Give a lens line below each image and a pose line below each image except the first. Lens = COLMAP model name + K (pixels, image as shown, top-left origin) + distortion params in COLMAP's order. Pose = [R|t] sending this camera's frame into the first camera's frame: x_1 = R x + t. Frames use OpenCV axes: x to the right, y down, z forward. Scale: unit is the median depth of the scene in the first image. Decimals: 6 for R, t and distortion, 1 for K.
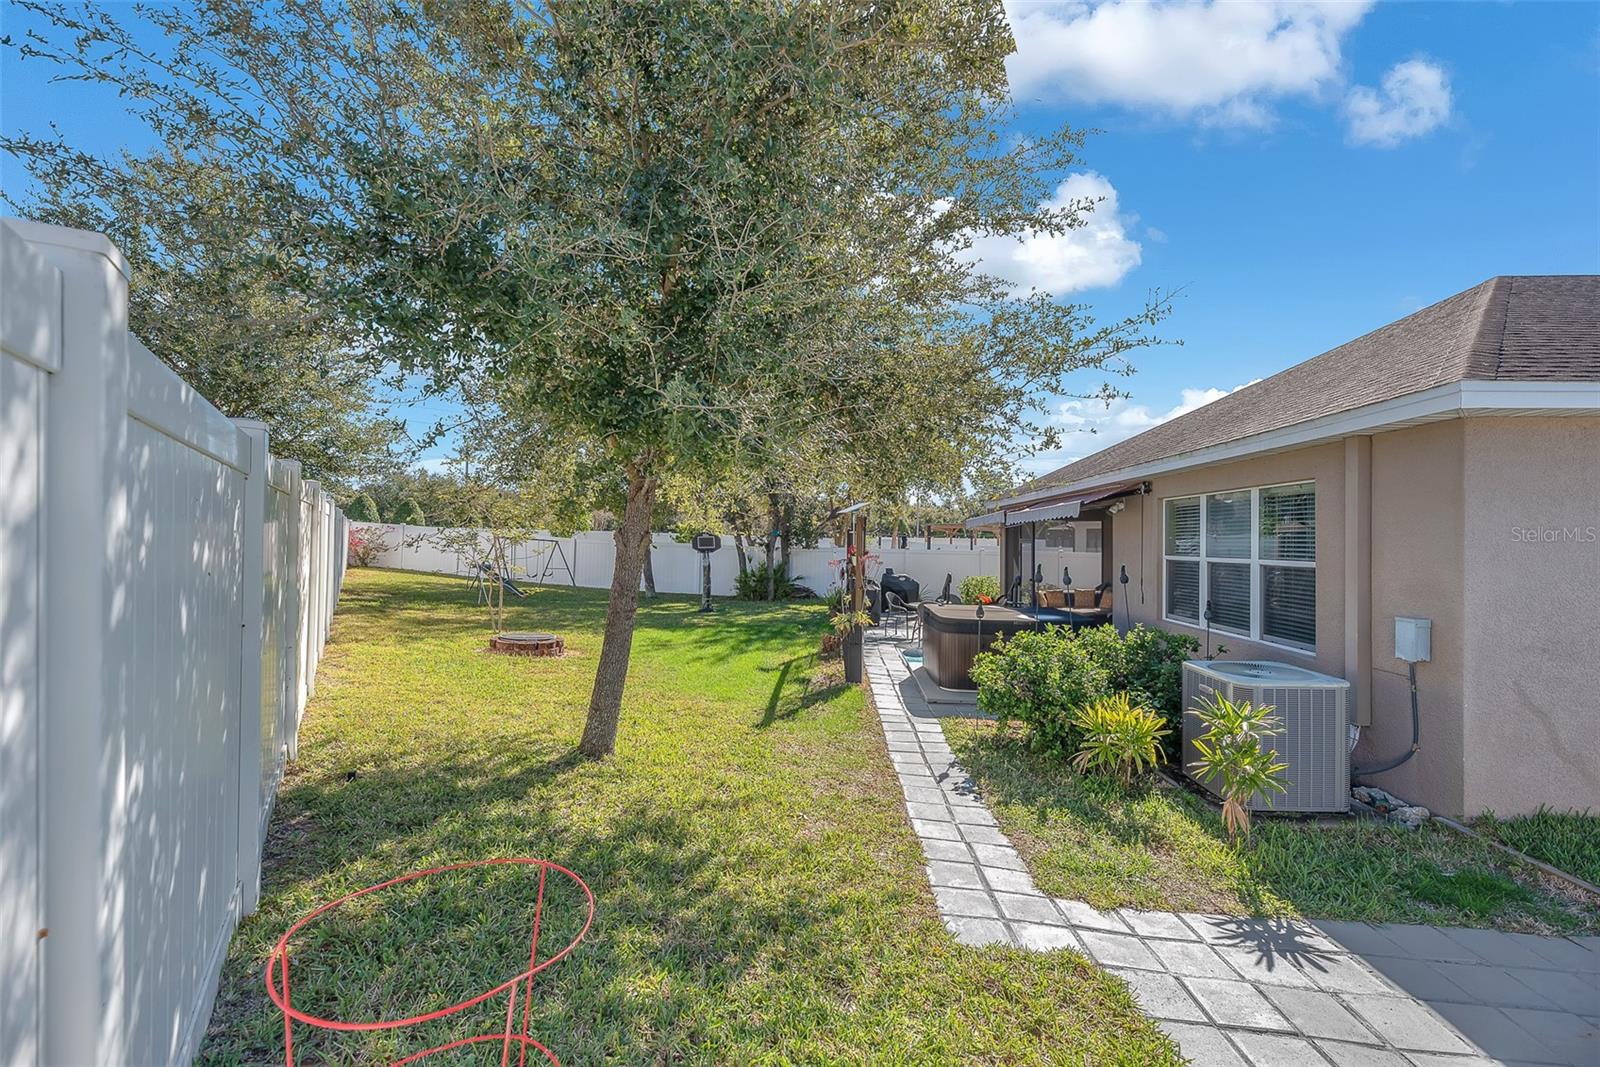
lens RADIAL K [[647.9, 0, 795.1], [0, 647.9, 538.4], [0, 0, 1]] dist [-0.001066, -0.000253]
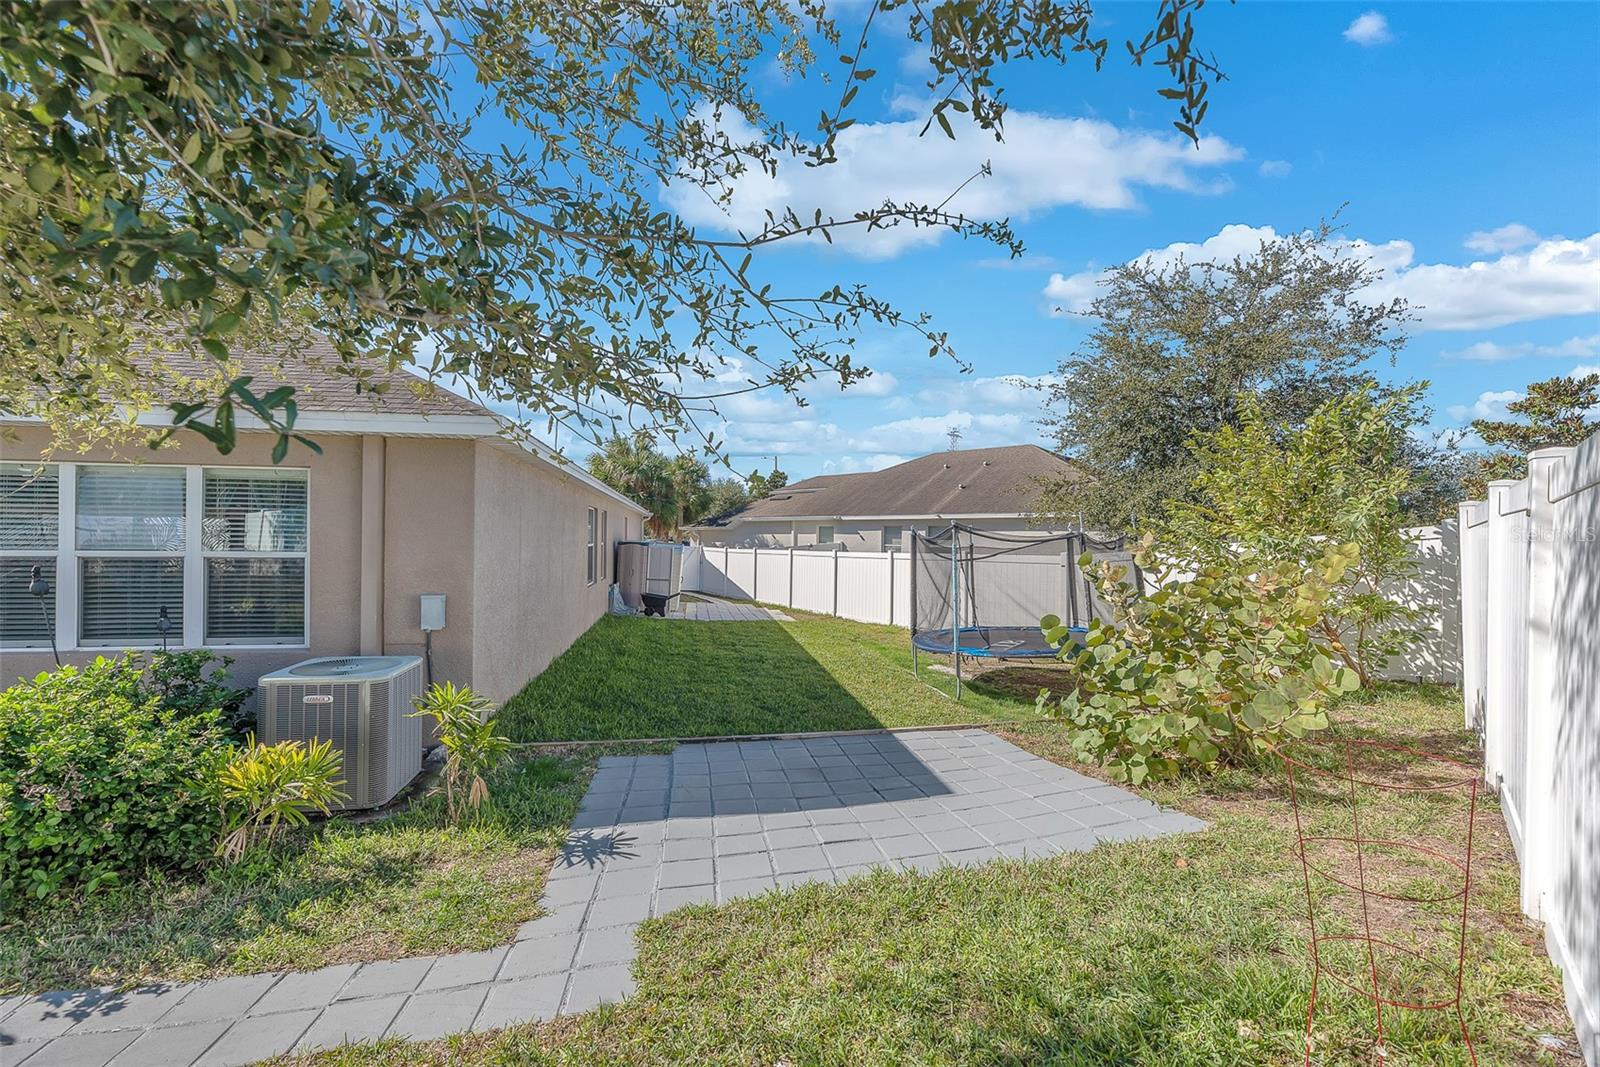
lens RADIAL K [[647.9, 0, 795.1], [0, 647.9, 538.4], [0, 0, 1]] dist [-0.001066, -0.000253]
pose [[-0.205467, -0.017523, 0.978507, -0.405724], [-0.015996, 0.999766, 0.014545, -0.013155], [-0.978533, -0.012664, -0.205699, 0.605547]]
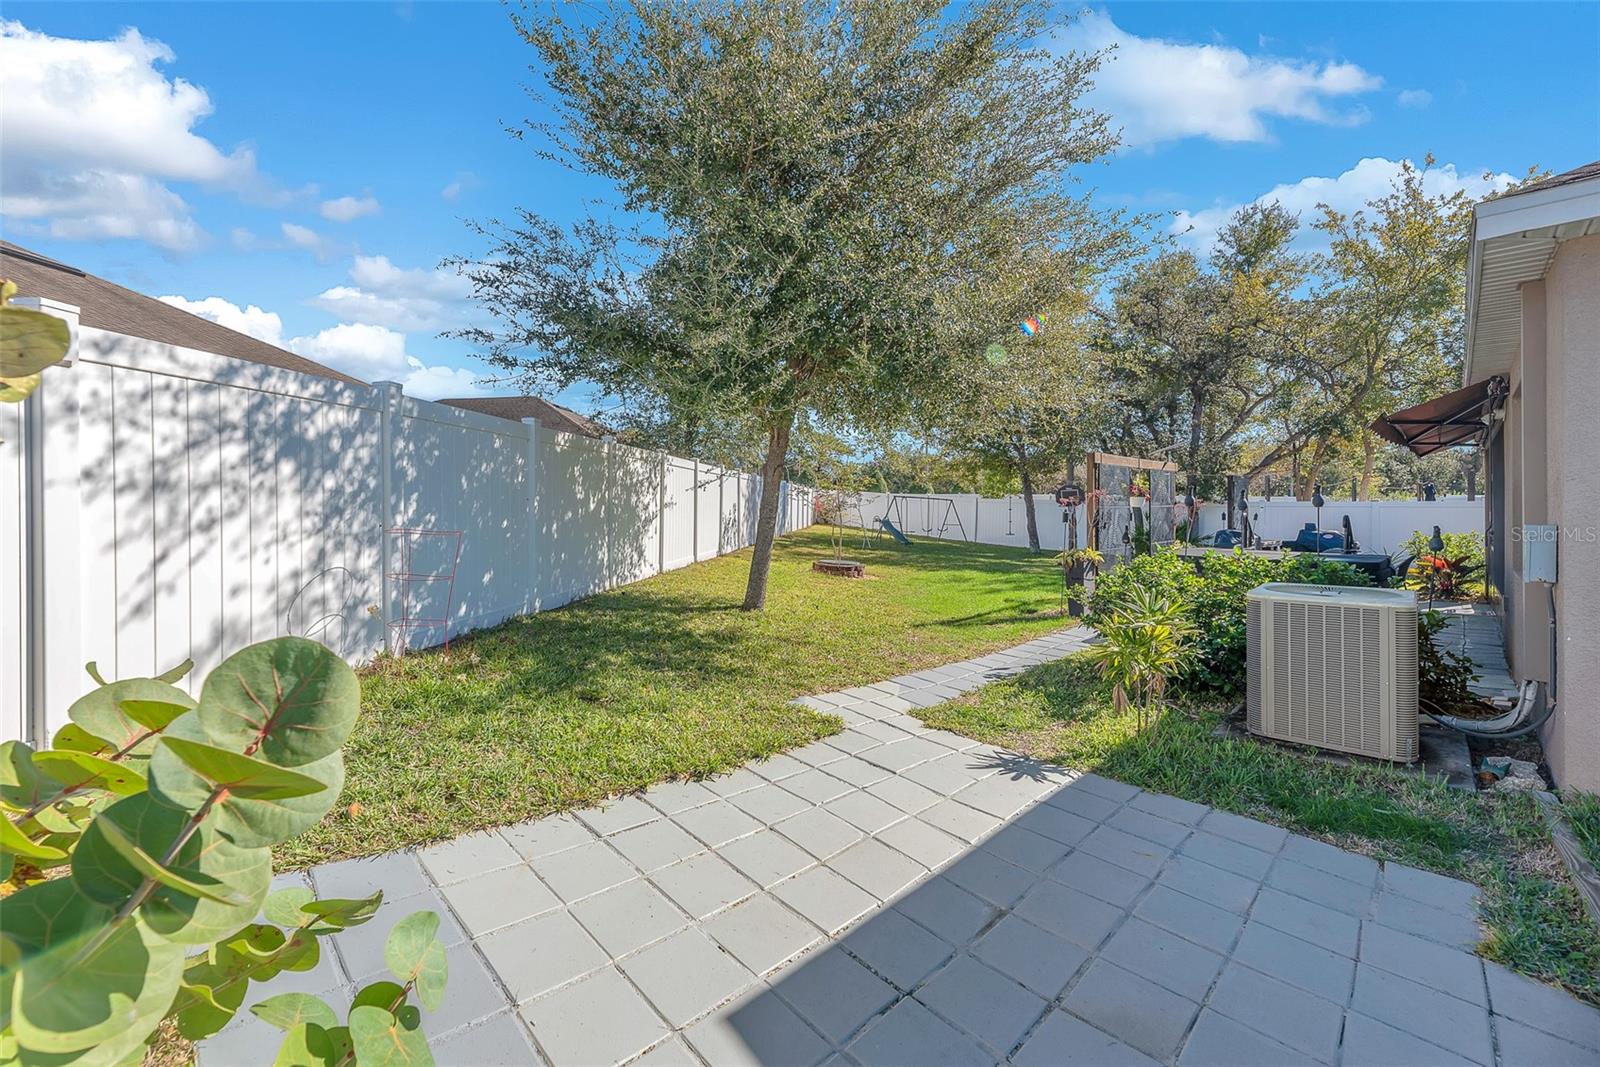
lens RADIAL K [[673.8, 0, 801.1], [0, 673.8, 513.5], [0, 0, 1]] dist [-0.001472, -0.000318]
pose [[0.723742, -0.017985, -0.689836, 0.897190], [0.018556, 0.999806, -0.006597, 0.102717], [0.689821, -0.008026, 0.723936, -0.127926]]
